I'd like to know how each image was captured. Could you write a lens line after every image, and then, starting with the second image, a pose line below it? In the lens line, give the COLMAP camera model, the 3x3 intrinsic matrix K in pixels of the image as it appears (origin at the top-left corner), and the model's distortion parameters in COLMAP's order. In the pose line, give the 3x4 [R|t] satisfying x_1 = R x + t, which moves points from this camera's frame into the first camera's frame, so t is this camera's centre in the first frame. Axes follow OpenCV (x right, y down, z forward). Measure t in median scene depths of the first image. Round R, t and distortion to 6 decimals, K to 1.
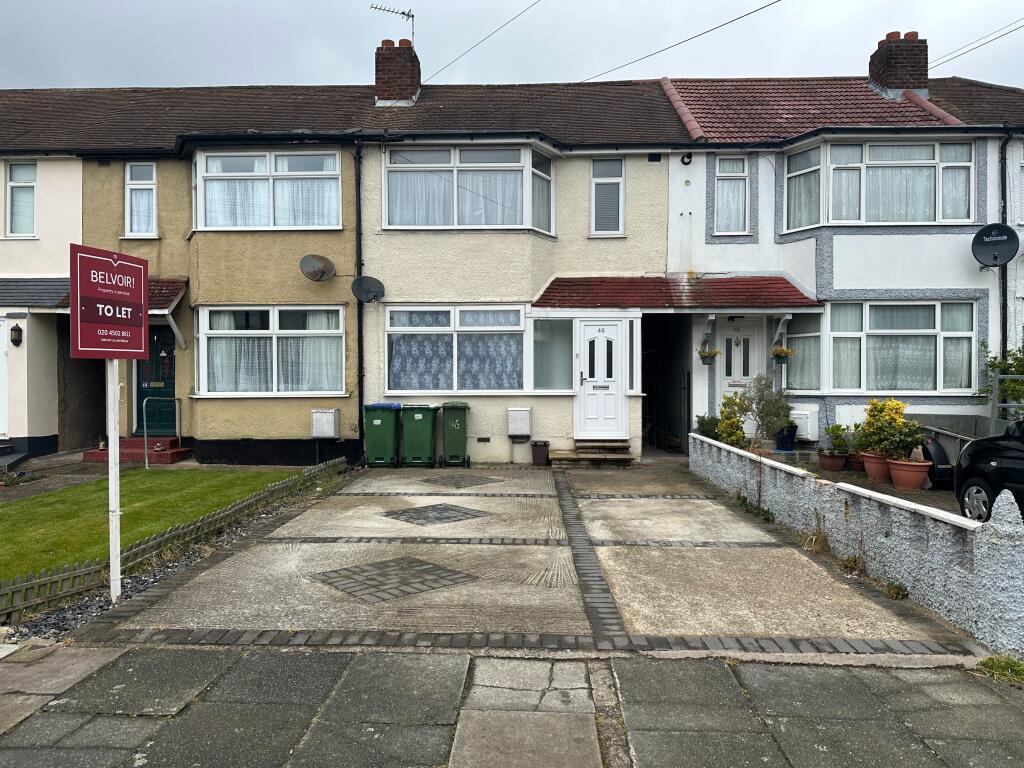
lens RADIAL K [[716.9, 0, 512.0], [0, 716.9, 384.0], [0, 0, 1]] dist [0.087663, -0.095931]
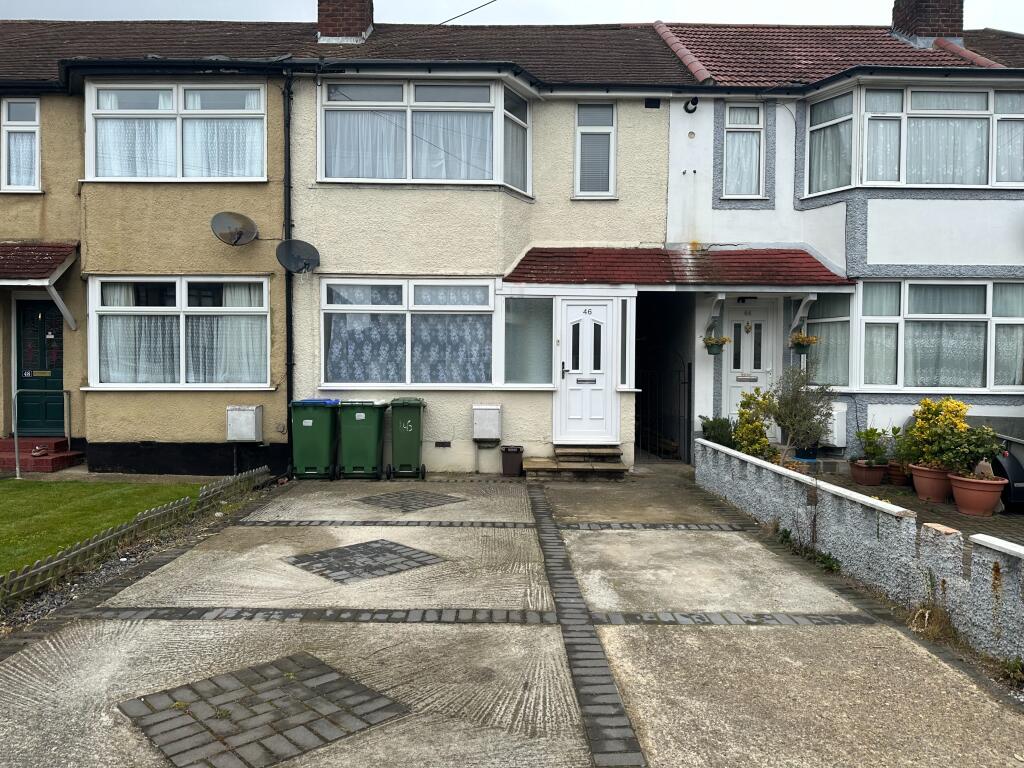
lens RADIAL K [[716.9, 0, 512.0], [0, 716.9, 384.0], [0, 0, 1]] dist [0.087663, -0.095931]
pose [[0.999080, 0.006994, 0.042301, 0.004097], [-0.007506, 0.999900, 0.011974, -0.001257], [-0.042213, -0.012280, 0.999033, 0.182538]]
